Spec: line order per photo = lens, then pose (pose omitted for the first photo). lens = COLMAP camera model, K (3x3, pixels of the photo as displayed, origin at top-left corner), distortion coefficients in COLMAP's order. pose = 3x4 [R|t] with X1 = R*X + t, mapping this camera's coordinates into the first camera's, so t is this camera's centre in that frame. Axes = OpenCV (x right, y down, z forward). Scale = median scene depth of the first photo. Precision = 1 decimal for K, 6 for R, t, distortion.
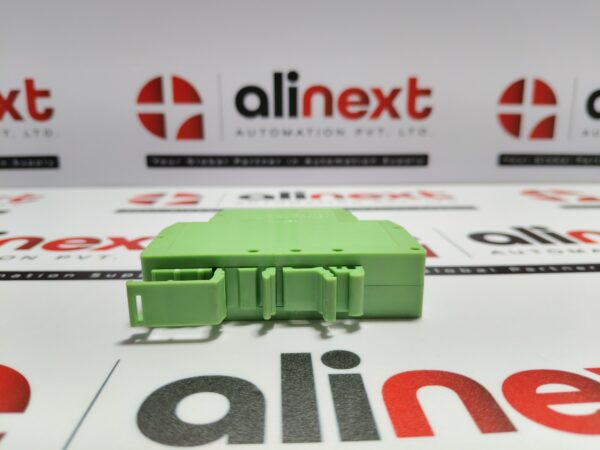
lens RADIAL K [[461.6, 0, 300.0], [0, 461.6, 225.0], [0, 0, 1]] dist [0.041294, -0.108391]
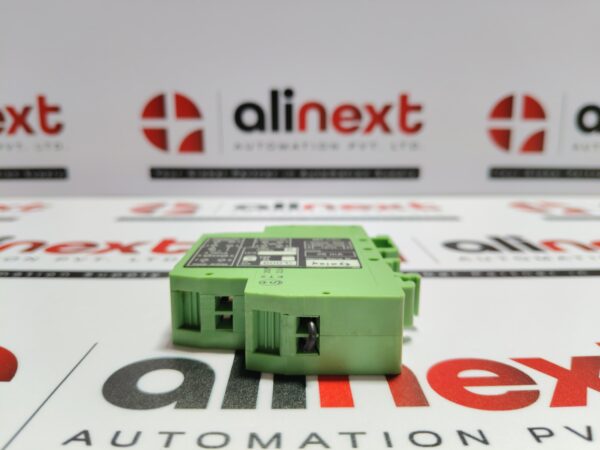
lens RADIAL K [[464.2, 0, 300.0], [0, 464.2, 225.0], [0, 0, 1]] dist [0.050872, -0.118721]
pose [[0.999349, 0.007458, -0.035285, 0.050031], [-0.008523, 0.999510, -0.030124, 0.009921], [0.035043, 0.030405, 0.998923, -0.047171]]
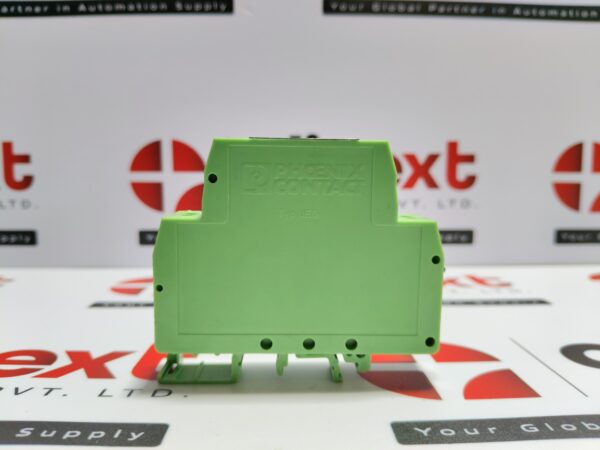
lens RADIAL K [[464.2, 0, 300.0], [0, 464.2, 225.0], [0, 0, 1]] dist [0.050872, -0.118721]
pose [[0.999831, 0.003385, -0.018051, -0.022653], [-0.005803, 0.990738, -0.135660, -0.047648], [0.017425, 0.135742, 0.990591, 0.164078]]
